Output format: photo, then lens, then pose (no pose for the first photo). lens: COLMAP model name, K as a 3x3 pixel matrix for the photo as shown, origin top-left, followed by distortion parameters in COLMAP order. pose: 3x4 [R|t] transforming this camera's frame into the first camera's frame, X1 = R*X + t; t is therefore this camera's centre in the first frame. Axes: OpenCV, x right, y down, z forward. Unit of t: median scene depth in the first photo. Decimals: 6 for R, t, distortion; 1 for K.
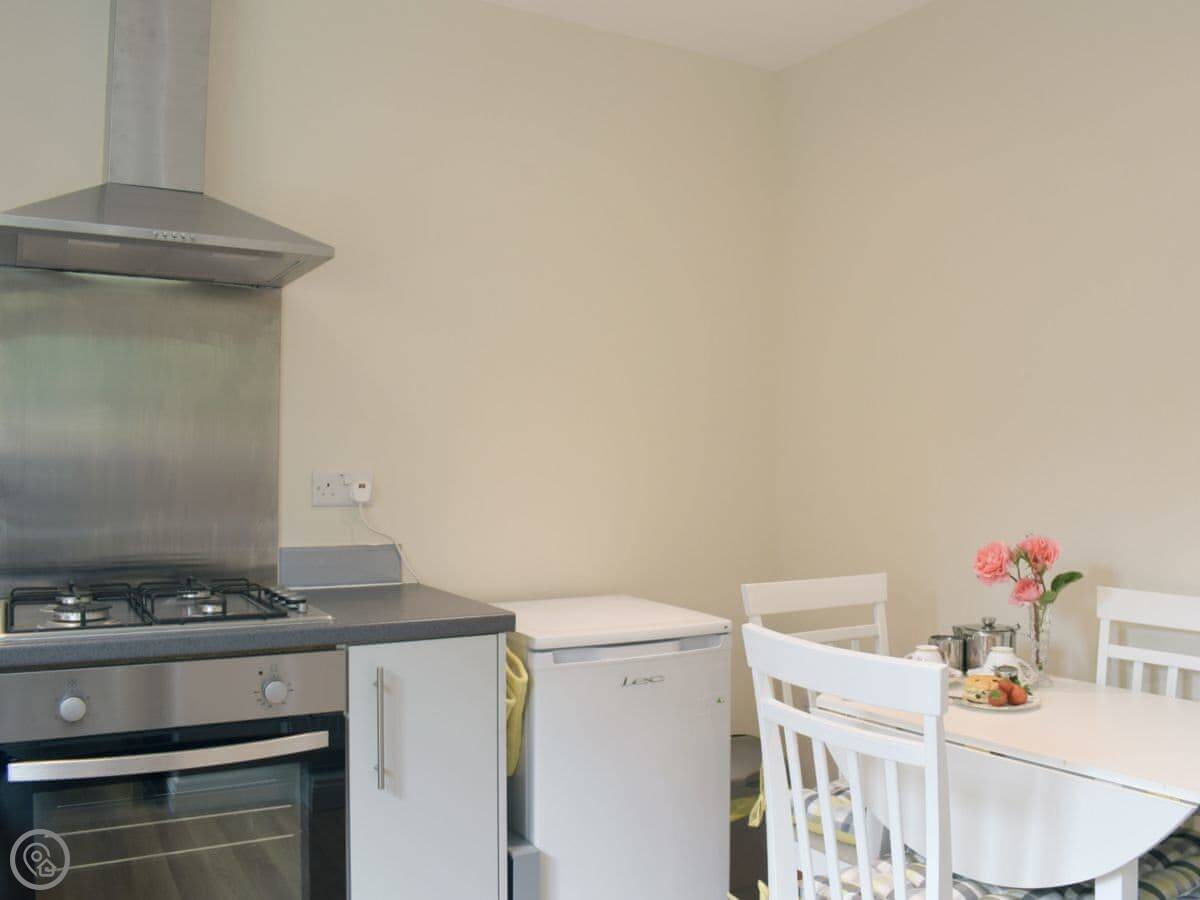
lens RADIAL K [[1131.2, 0, 602.8], [0, 1131.2, 442.0], [0, 0, 1]] dist [-0.051505, 0.000000]
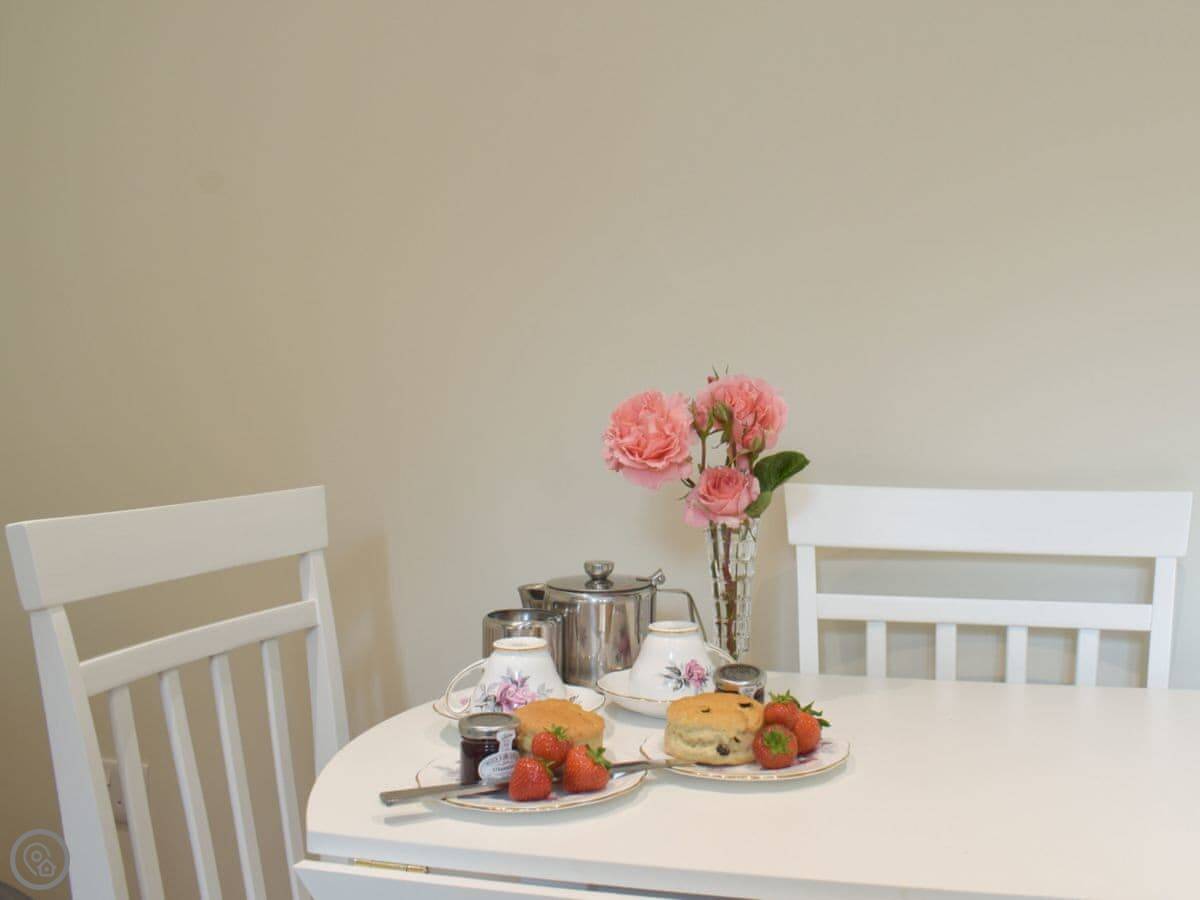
lens RADIAL K [[1131.2, 0, 597.4], [0, 1131.2, 451.3], [0, 0, 1]] dist [-0.051505, 0.000000]
pose [[0.714729, -0.012181, 0.699296, 0.016689], [-0.017548, 0.999221, 0.035341, 0.098283], [-0.699181, -0.037530, 0.713959, 0.698361]]
